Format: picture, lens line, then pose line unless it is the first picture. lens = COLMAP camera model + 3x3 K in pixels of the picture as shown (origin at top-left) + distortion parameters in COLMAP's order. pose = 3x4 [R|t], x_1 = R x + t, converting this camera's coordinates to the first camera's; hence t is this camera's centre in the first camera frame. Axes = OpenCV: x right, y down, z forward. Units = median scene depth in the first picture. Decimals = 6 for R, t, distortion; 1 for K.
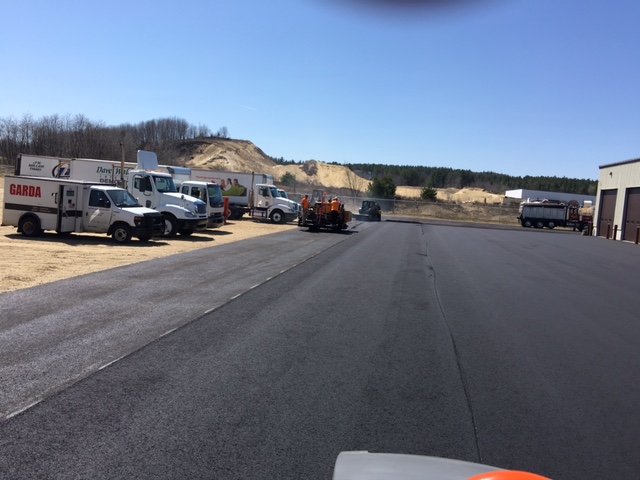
lens RADIAL K [[541.5, 0, 320.0], [0, 541.5, 240.0], [0, 0, 1]] dist [0.007085, 0.003402]
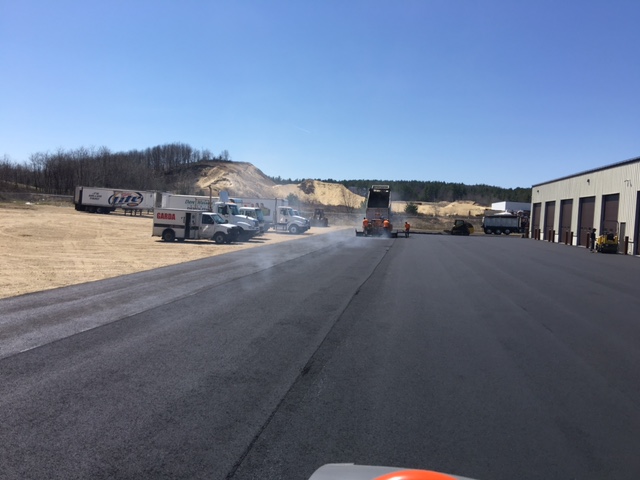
lens RADIAL K [[541.5, 0, 320.0], [0, 541.5, 240.0], [0, 0, 1]] dist [0.007085, 0.003402]
pose [[0.999607, -0.027501, 0.005458, -0.003019], [0.027654, 0.999163, -0.030153, 0.004527], [-0.004624, 0.030292, 0.999530, -0.064146]]
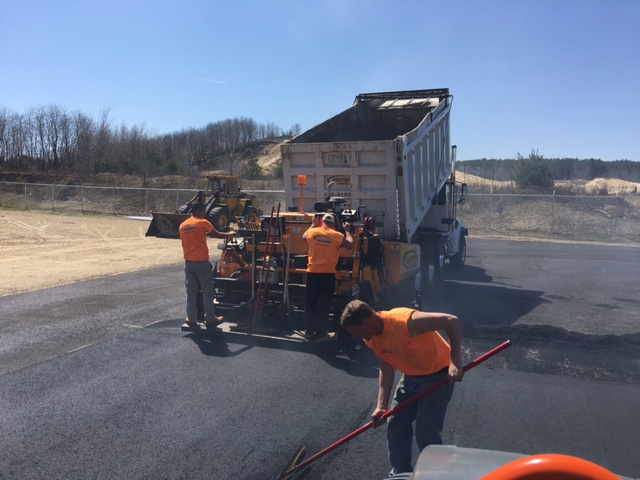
lens RADIAL K [[534.8, 0, 320.0], [0, 534.8, 240.0], [0, 0, 1]] dist [0.003777, 0.000311]
pose [[0.976758, -0.033821, -0.211661, 0.041508], [0.032381, 0.999423, -0.010267, -0.012095], [0.211886, 0.003174, 0.977289, 0.185923]]
